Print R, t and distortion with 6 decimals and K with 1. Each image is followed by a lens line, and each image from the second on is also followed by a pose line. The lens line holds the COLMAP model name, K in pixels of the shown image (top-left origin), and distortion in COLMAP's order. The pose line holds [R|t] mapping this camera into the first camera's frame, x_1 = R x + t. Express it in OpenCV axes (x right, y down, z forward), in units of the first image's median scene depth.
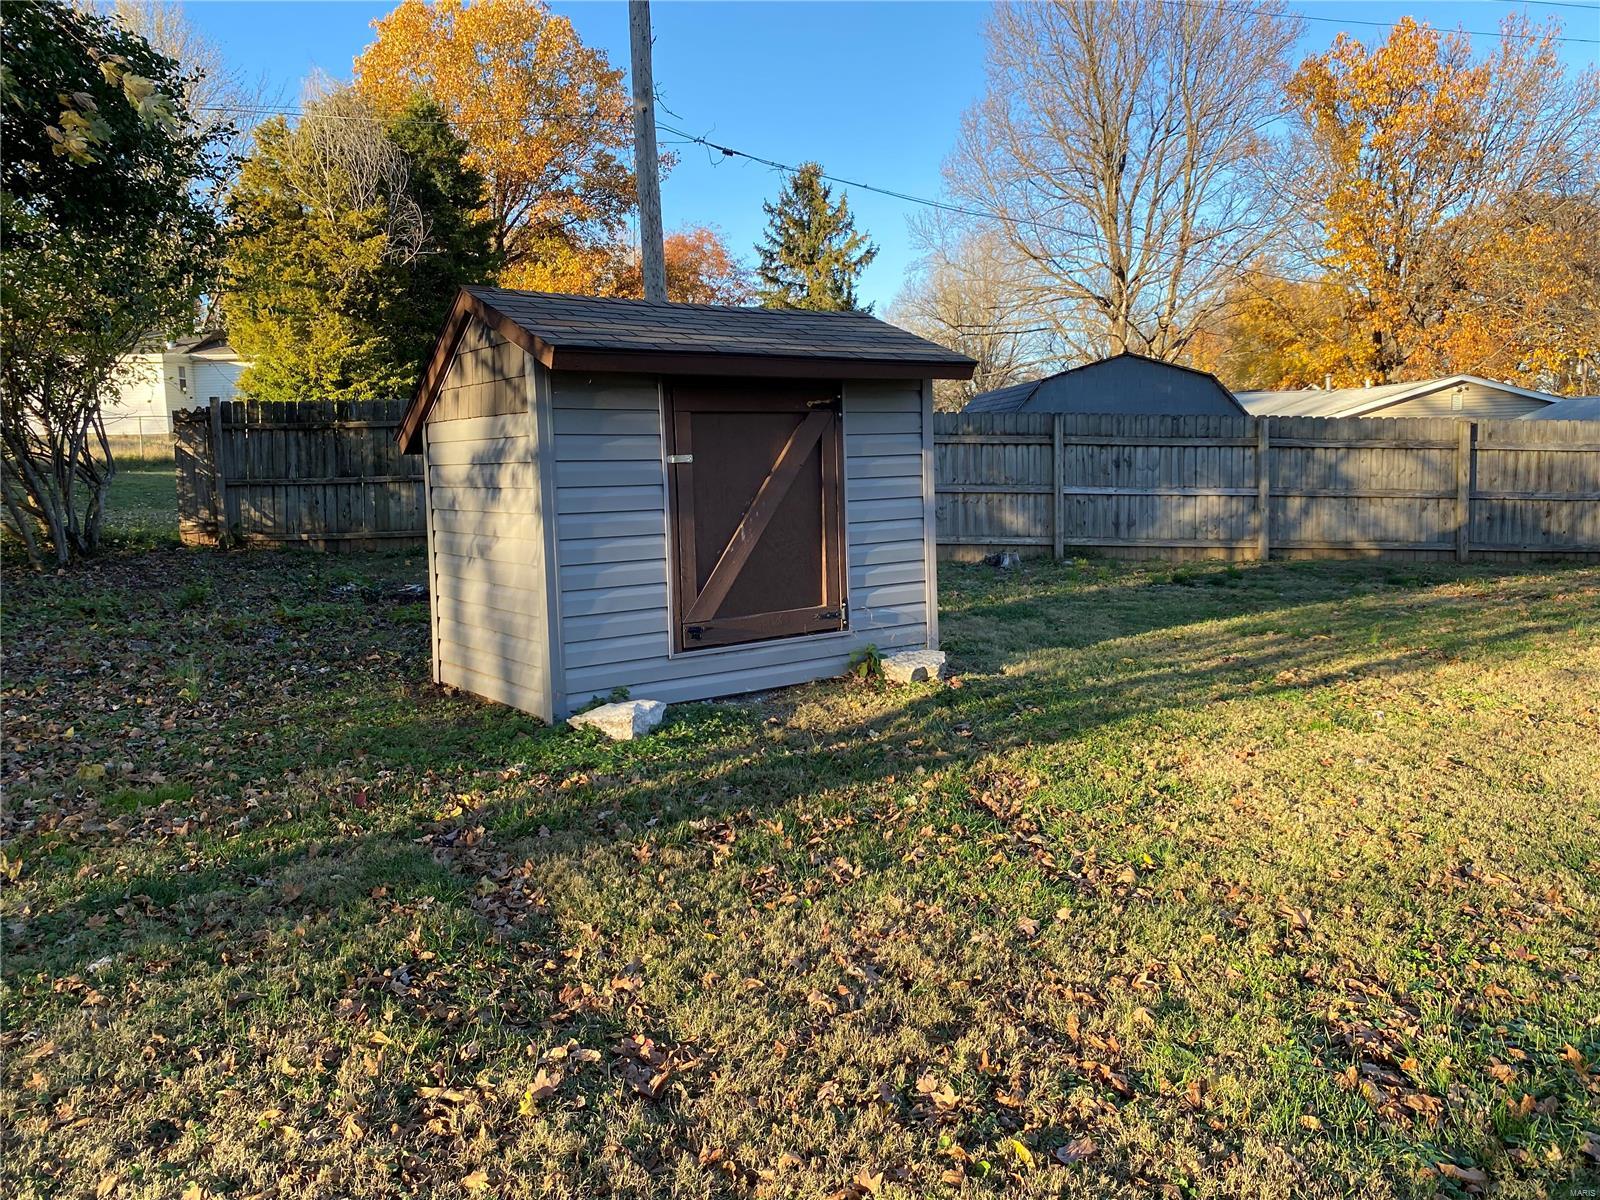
lens RADIAL K [[1220.8, 0, 796.7], [0, 1220.8, 595.4], [0, 0, 1]] dist [0.039401, -0.069363]
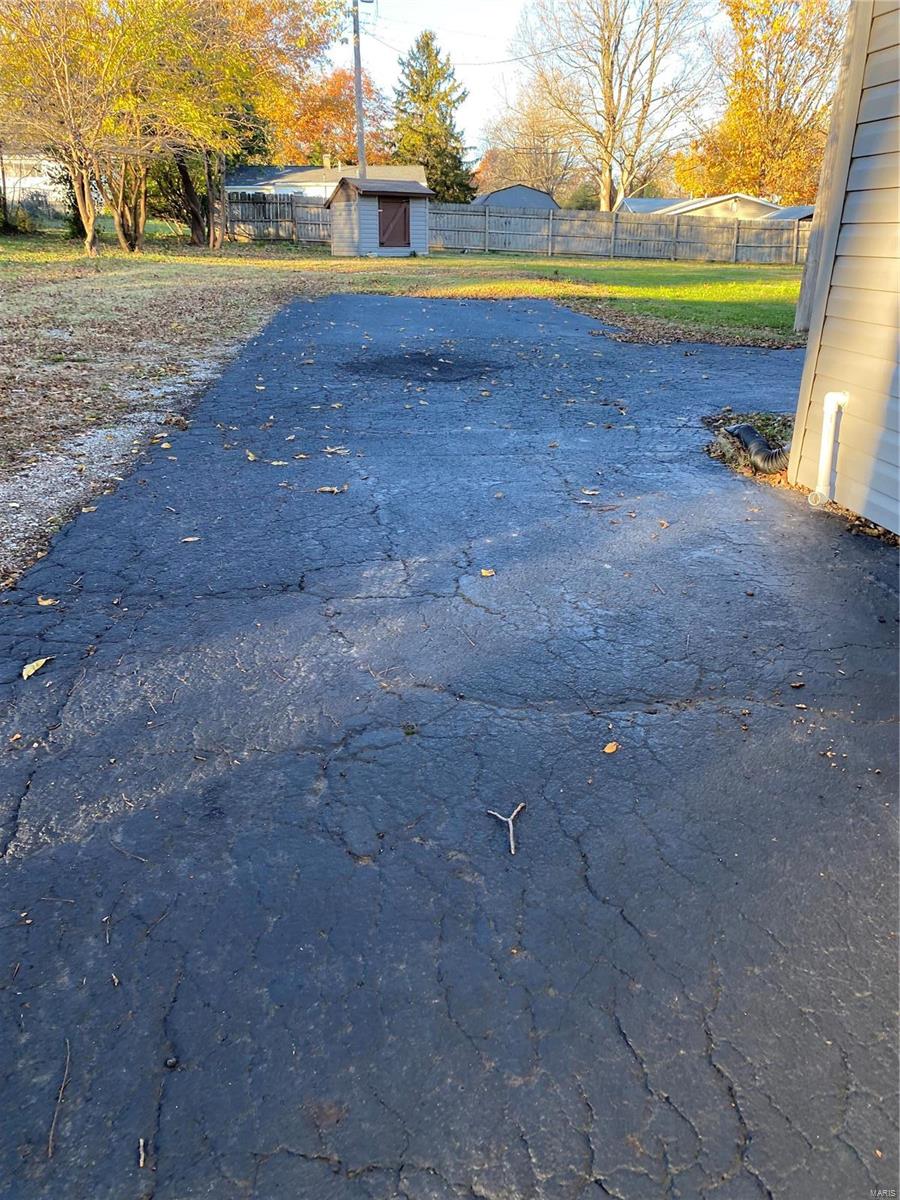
lens RADIAL K [[915.6, 0, 455.9], [0, 915.6, 605.9], [0, 0, 1]] dist [0.039401, -0.069363]
pose [[0.998813, 0.020862, 0.044020, 0.010318], [-0.031727, 0.964305, 0.262888, 0.050649], [-0.036964, -0.263972, 0.963822, -0.347475]]
